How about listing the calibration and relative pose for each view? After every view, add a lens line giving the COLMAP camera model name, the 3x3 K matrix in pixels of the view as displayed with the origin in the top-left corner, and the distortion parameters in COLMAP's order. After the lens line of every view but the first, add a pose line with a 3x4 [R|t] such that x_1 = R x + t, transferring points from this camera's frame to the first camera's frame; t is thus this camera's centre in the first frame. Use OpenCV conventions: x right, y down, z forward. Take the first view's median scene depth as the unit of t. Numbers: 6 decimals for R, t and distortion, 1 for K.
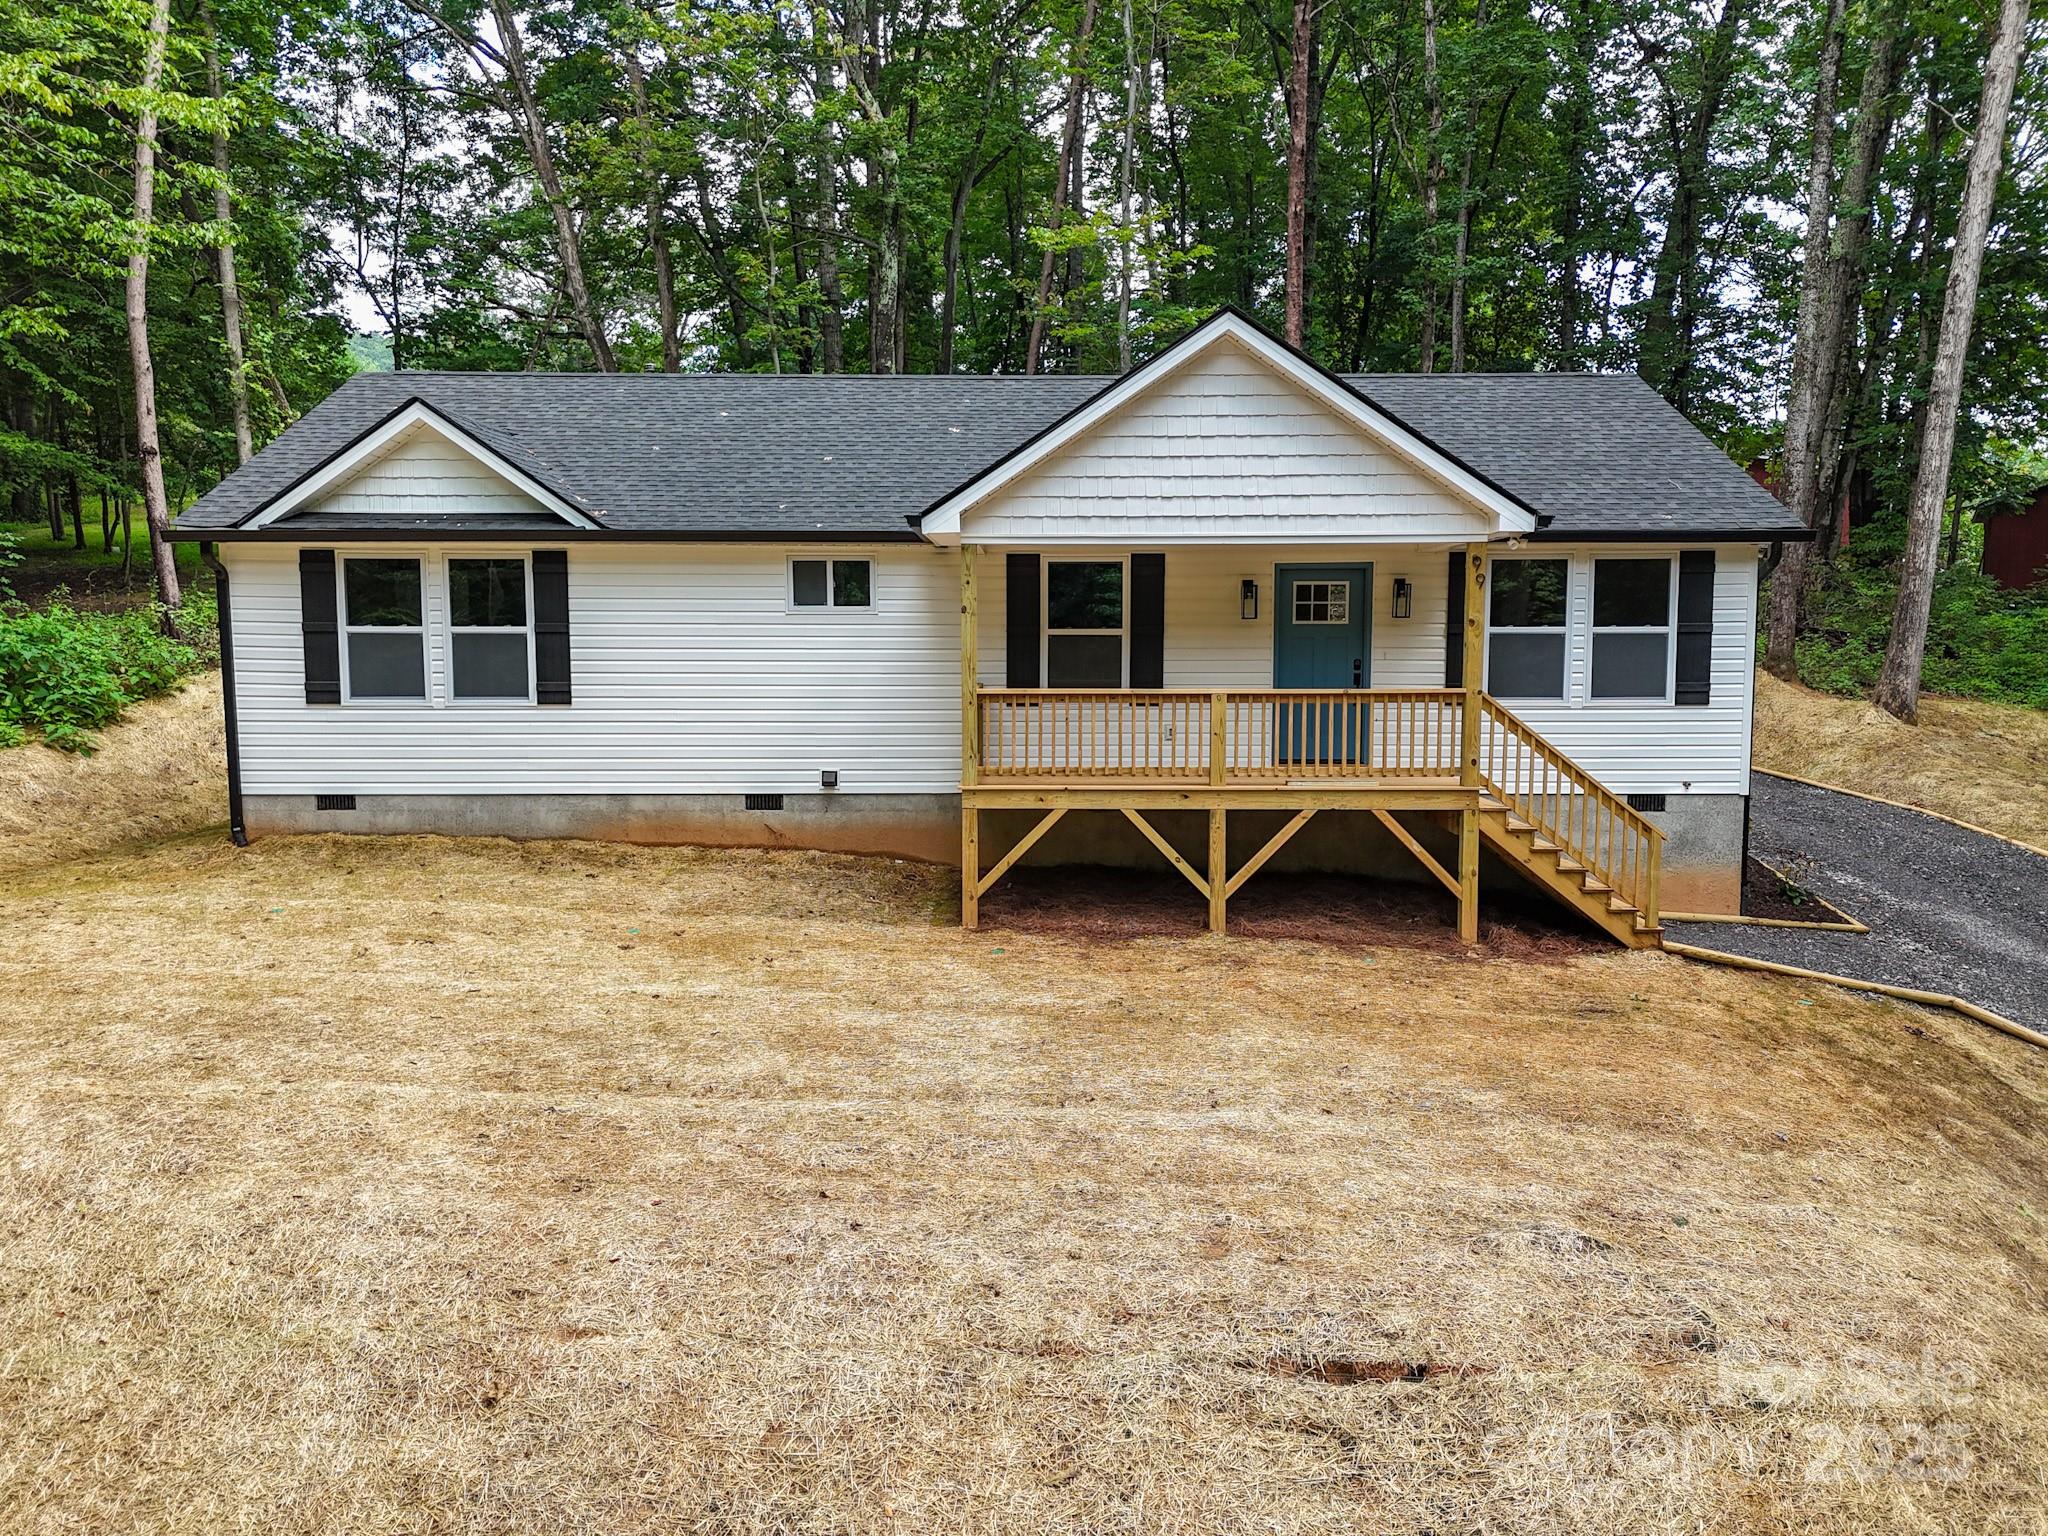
lens RADIAL K [[1506.1, 0, 1026.1], [0, 1506.1, 766.9], [0, 0, 1]] dist [0.079902, -0.075500]
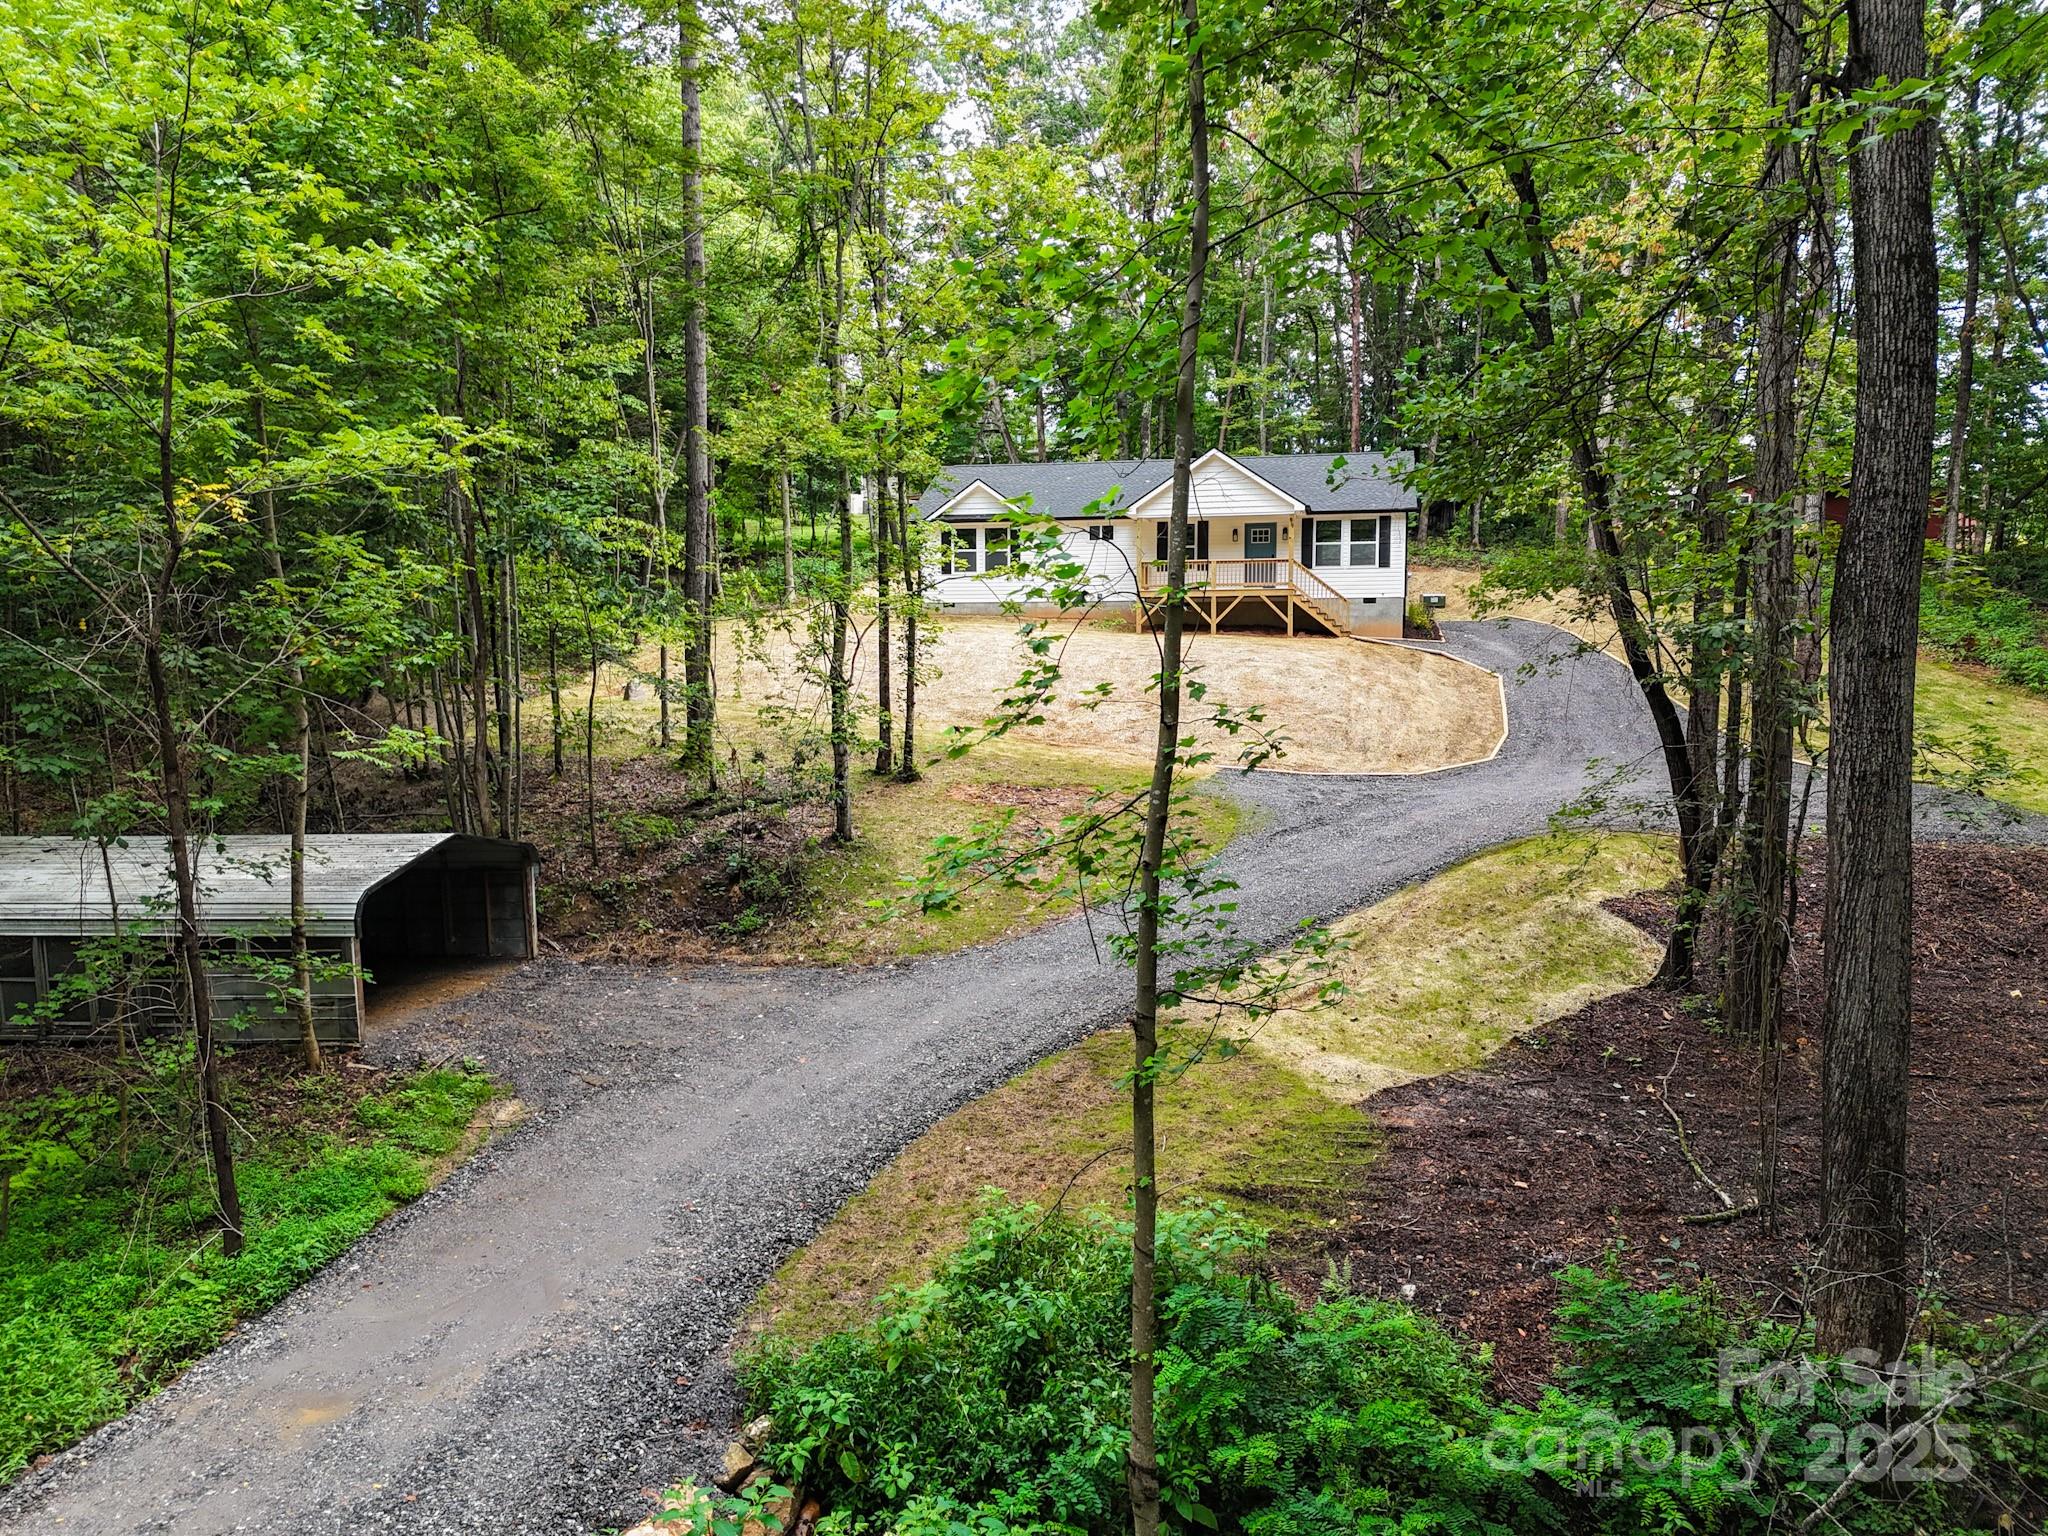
lens RADIAL K [[1506.1, 0, 1026.1], [0, 1506.1, 766.9], [0, 0, 1]] dist [0.079902, -0.075500]
pose [[0.977096, 0.012779, -0.212414, 0.389462], [-0.015157, 0.999839, -0.009568, 0.396467], [0.212258, 0.012569, 0.977133, -2.088980]]
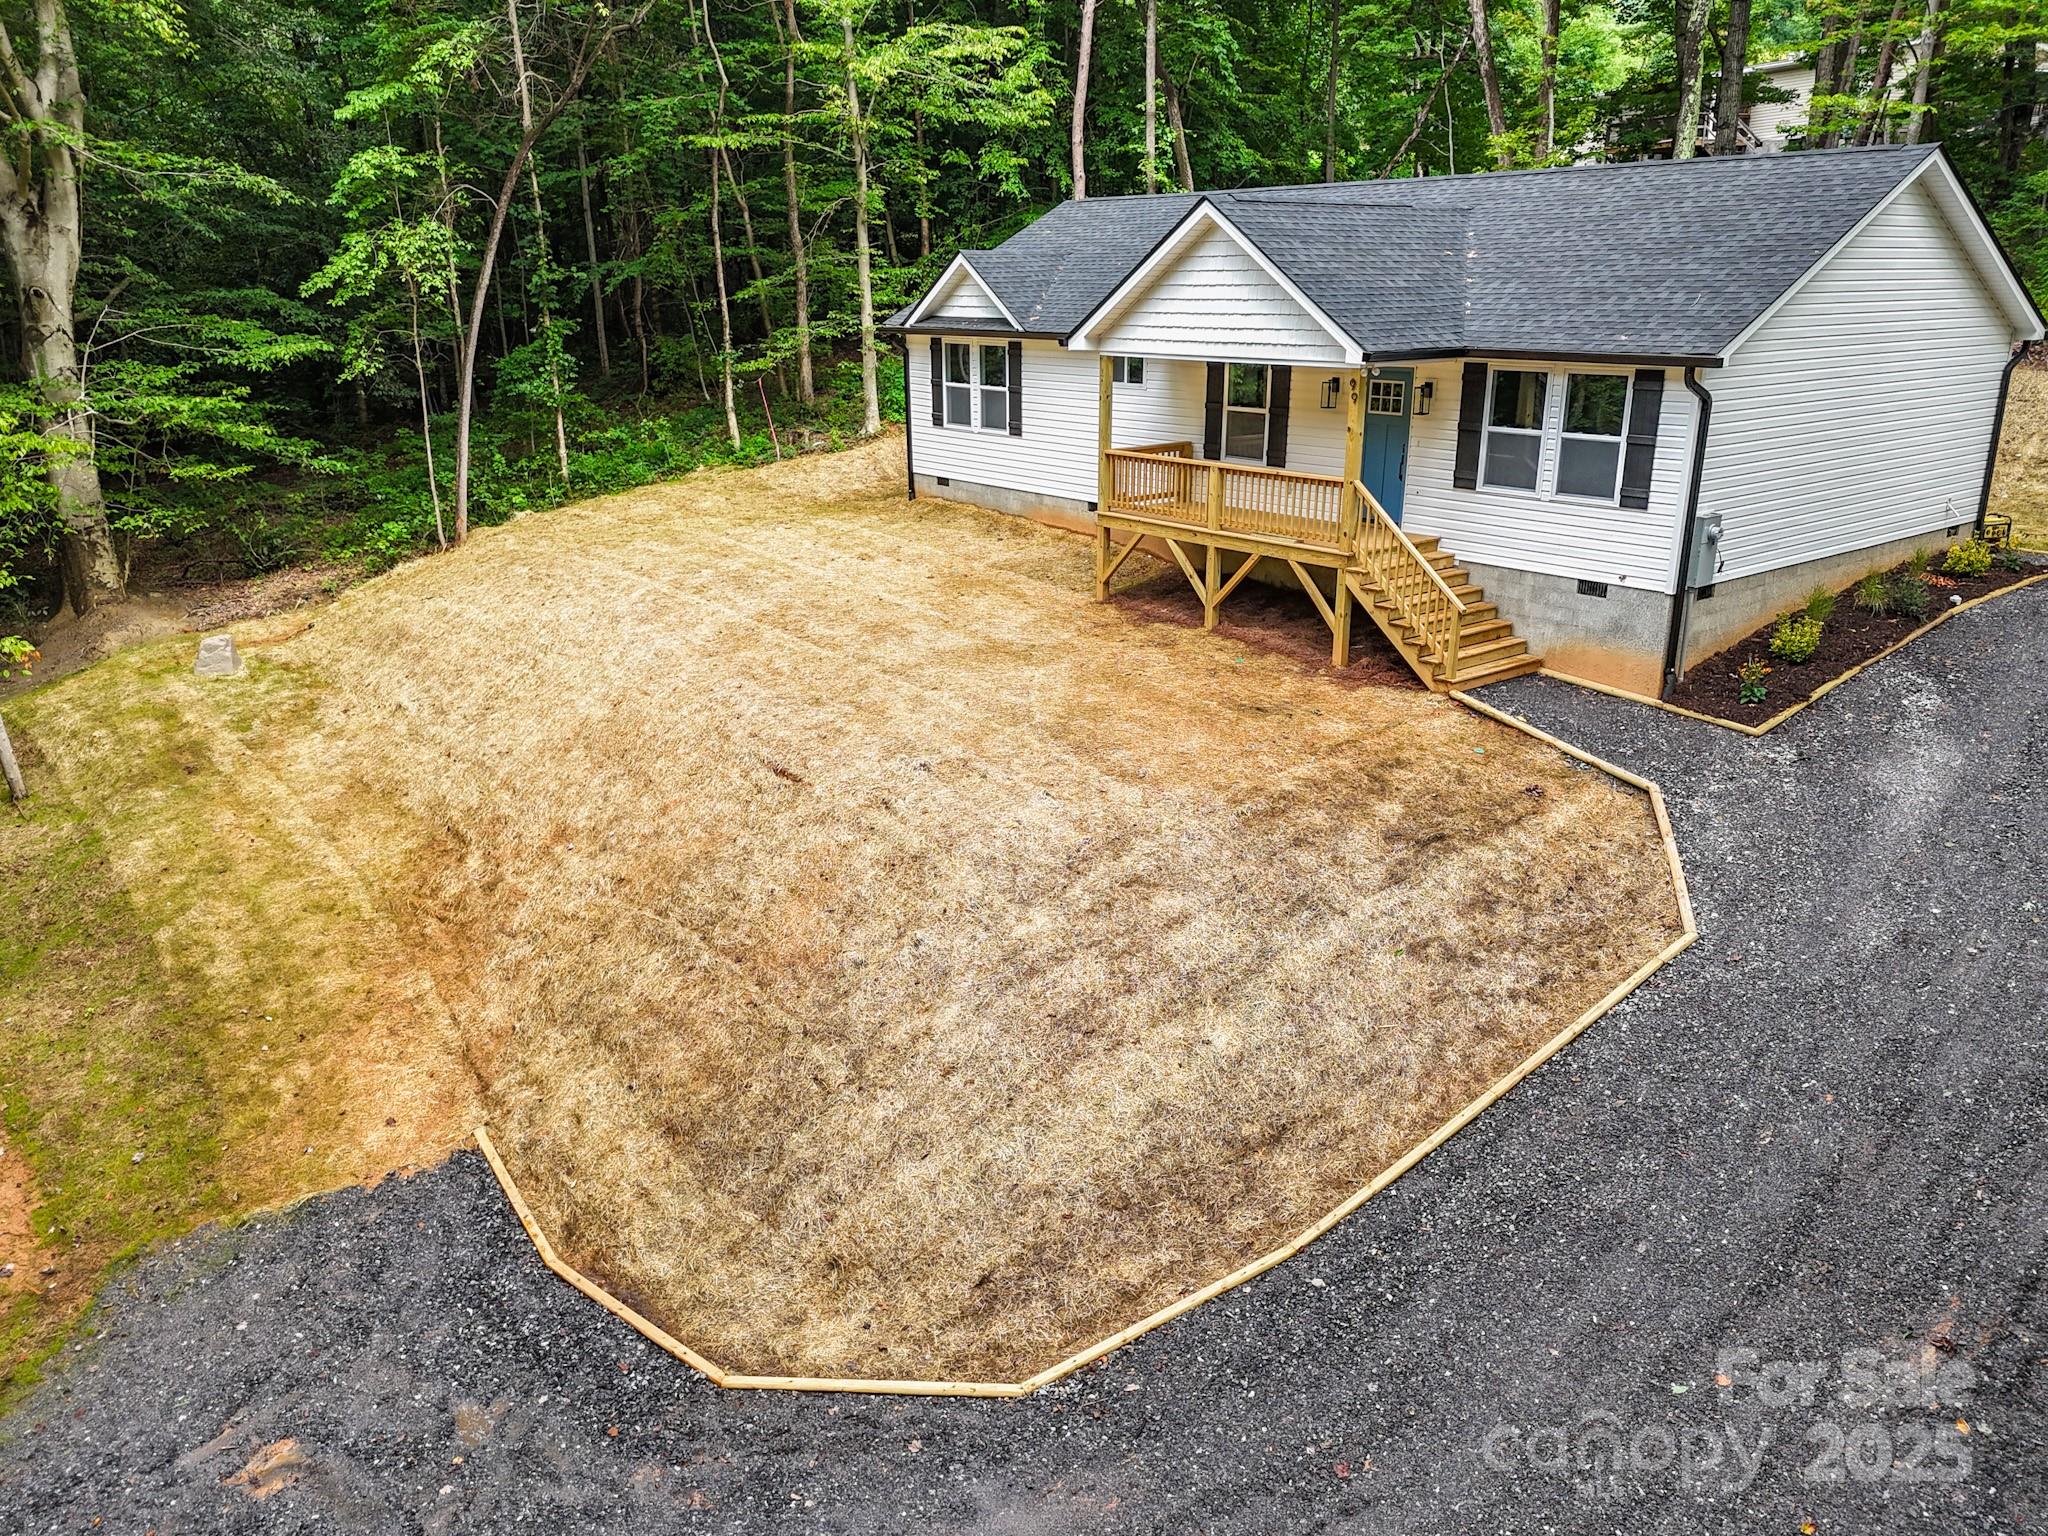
lens RADIAL K [[1506.1, 0, 1026.1], [0, 1506.1, 766.9], [0, 0, 1]] dist [0.079902, -0.075500]
pose [[0.622367, 0.238569, -0.745483, 1.058917], [-0.063680, 0.964694, 0.255558, -0.117566], [0.780131, -0.111579, 0.615585, -0.078897]]
